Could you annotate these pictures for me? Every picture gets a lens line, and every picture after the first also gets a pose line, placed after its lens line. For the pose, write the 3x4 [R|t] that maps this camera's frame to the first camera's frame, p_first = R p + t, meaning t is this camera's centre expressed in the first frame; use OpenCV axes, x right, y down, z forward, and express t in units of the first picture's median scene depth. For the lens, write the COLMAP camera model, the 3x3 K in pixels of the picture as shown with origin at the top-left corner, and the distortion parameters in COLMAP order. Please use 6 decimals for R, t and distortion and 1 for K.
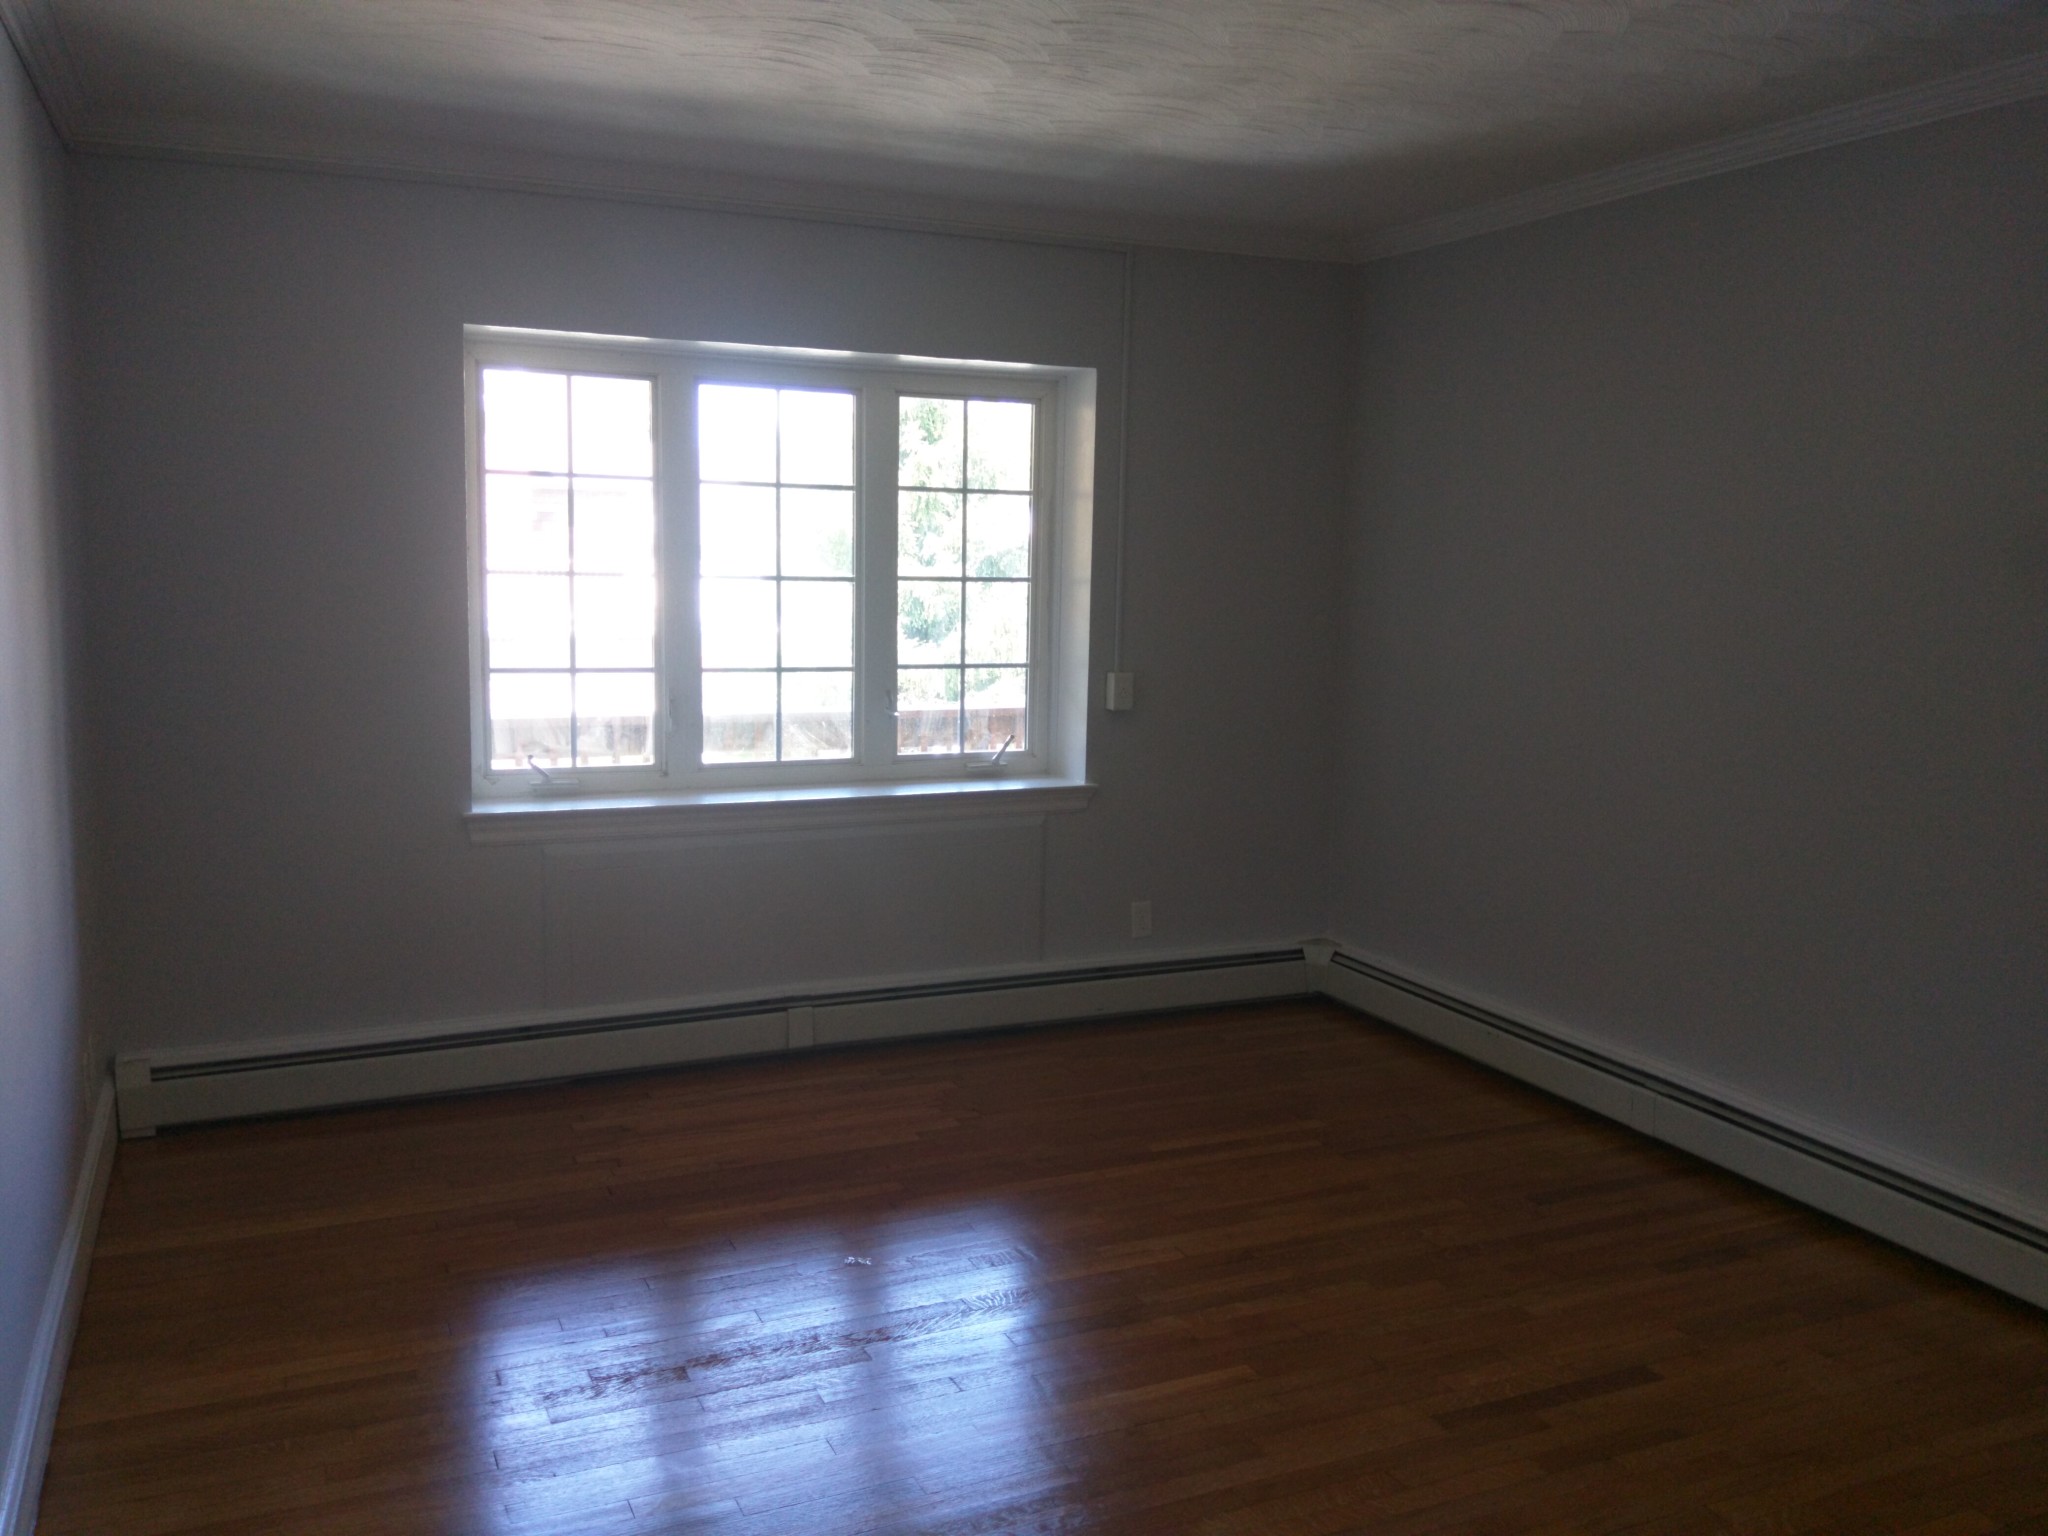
lens RADIAL K [[1647.3, 0, 1024.0], [0, 1647.3, 768.0], [0, 0, 1]] dist [0.088898, 0.001022]
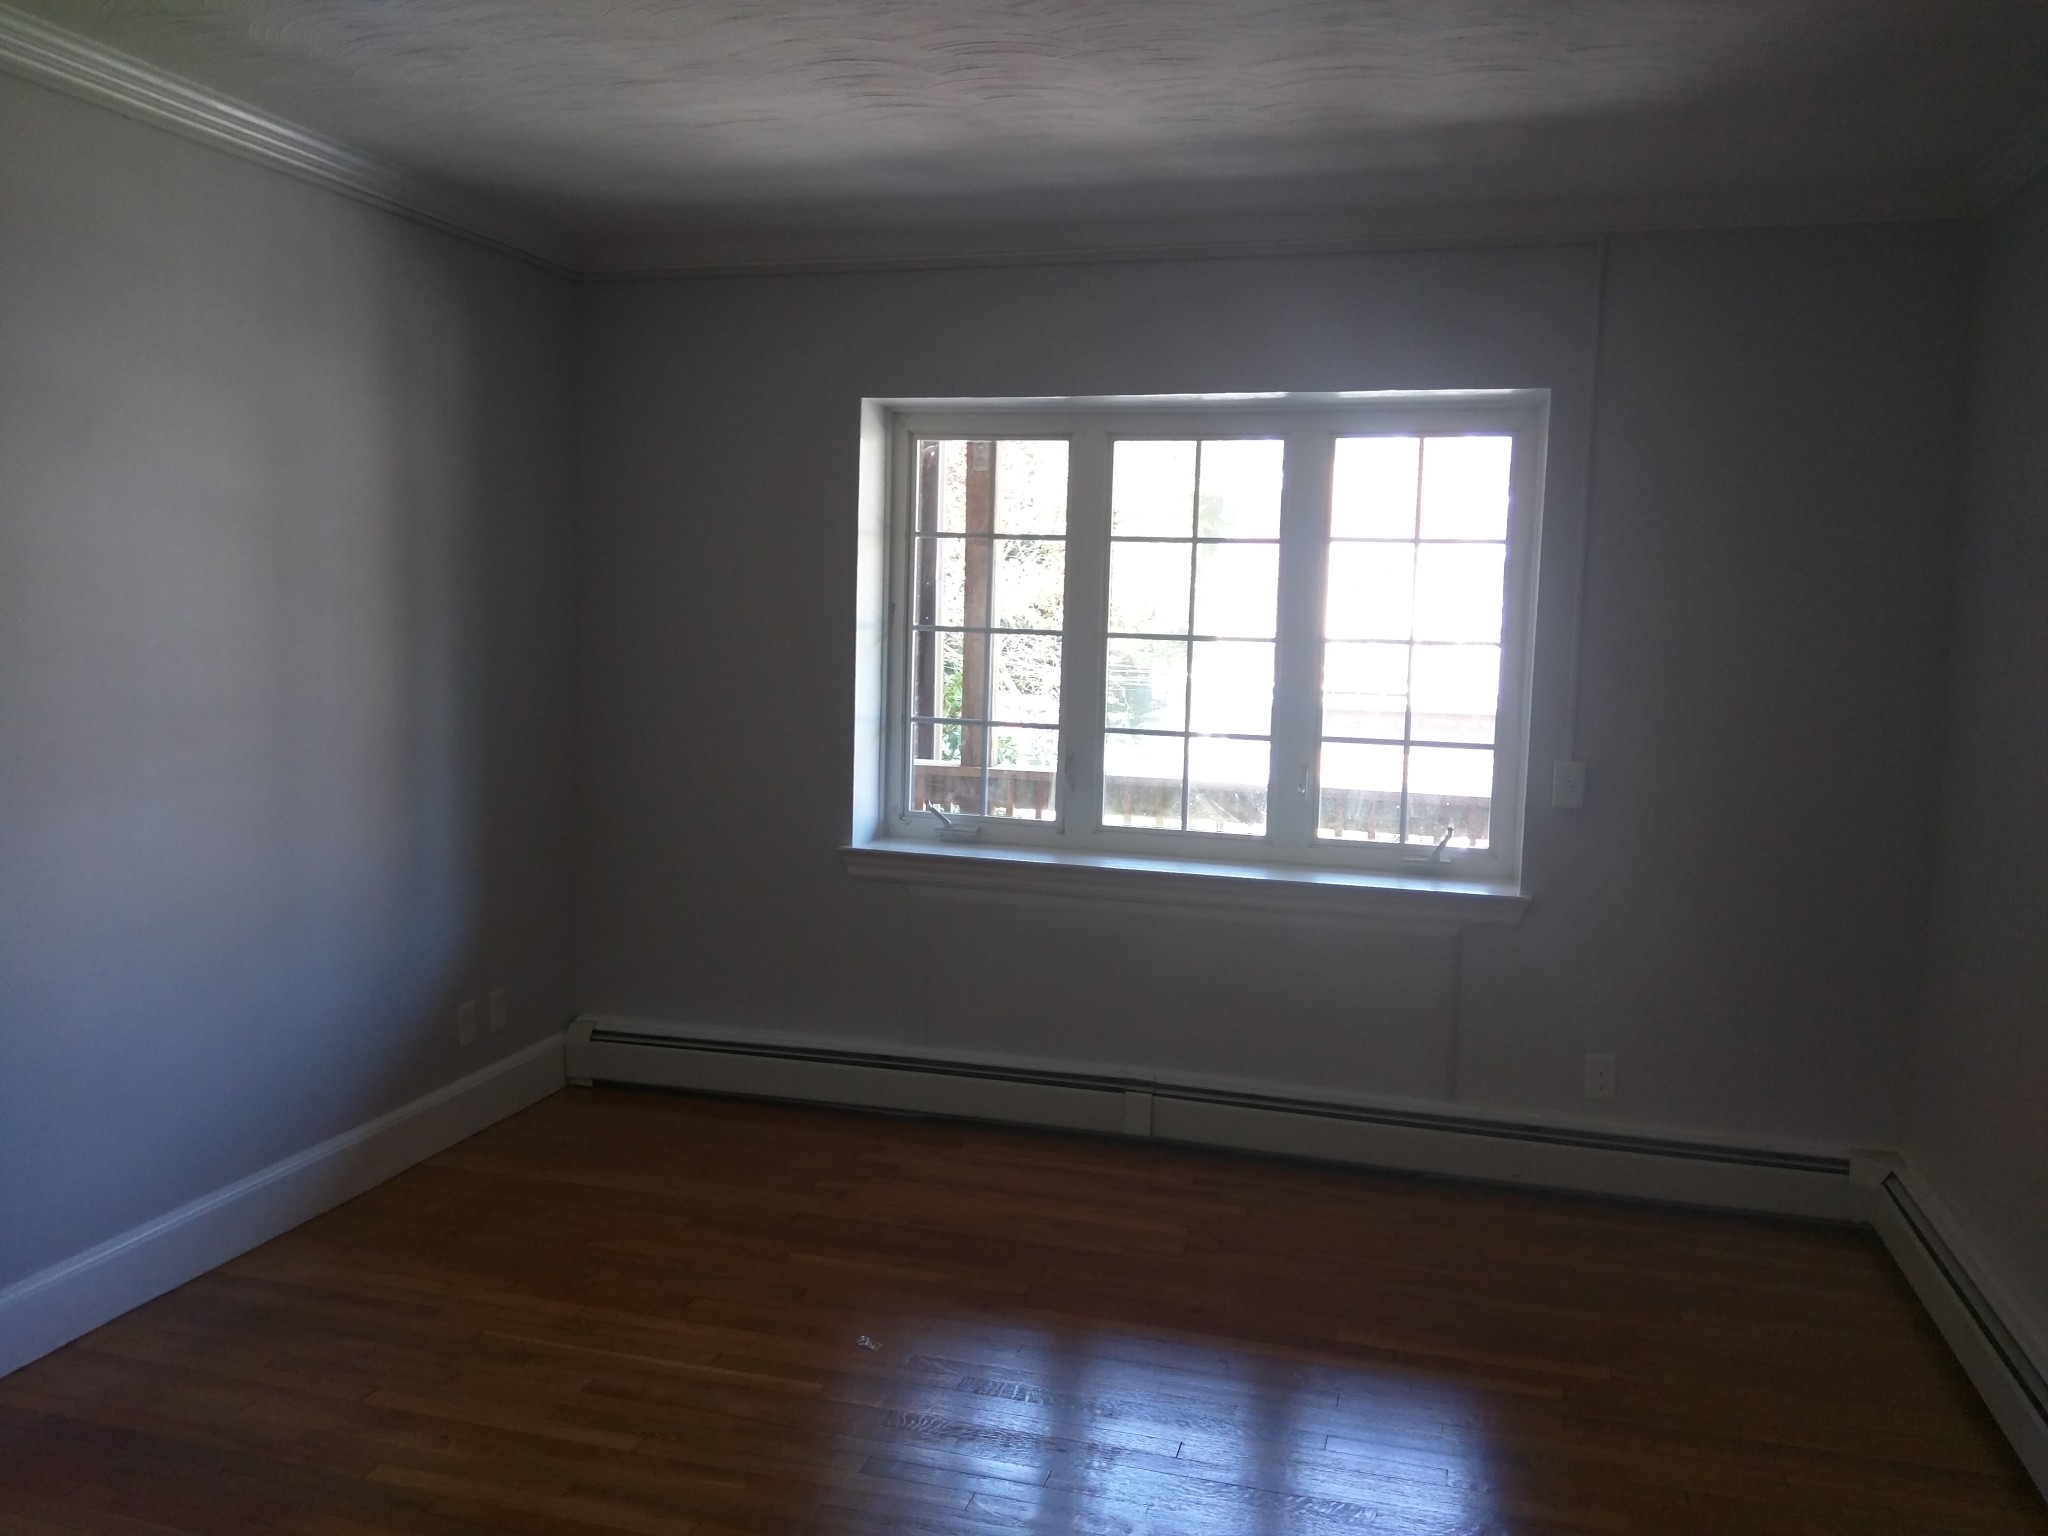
lens RADIAL K [[1708.5, 0, 1024.0], [0, 1708.5, 768.0], [0, 0, 1]] dist [0.310312, -0.780465]
pose [[0.763583, 0.065323, -0.642397, 0.407707], [-0.097682, 0.995106, -0.014921, -0.016098], [0.638278, 0.074144, 0.766227, 0.182683]]
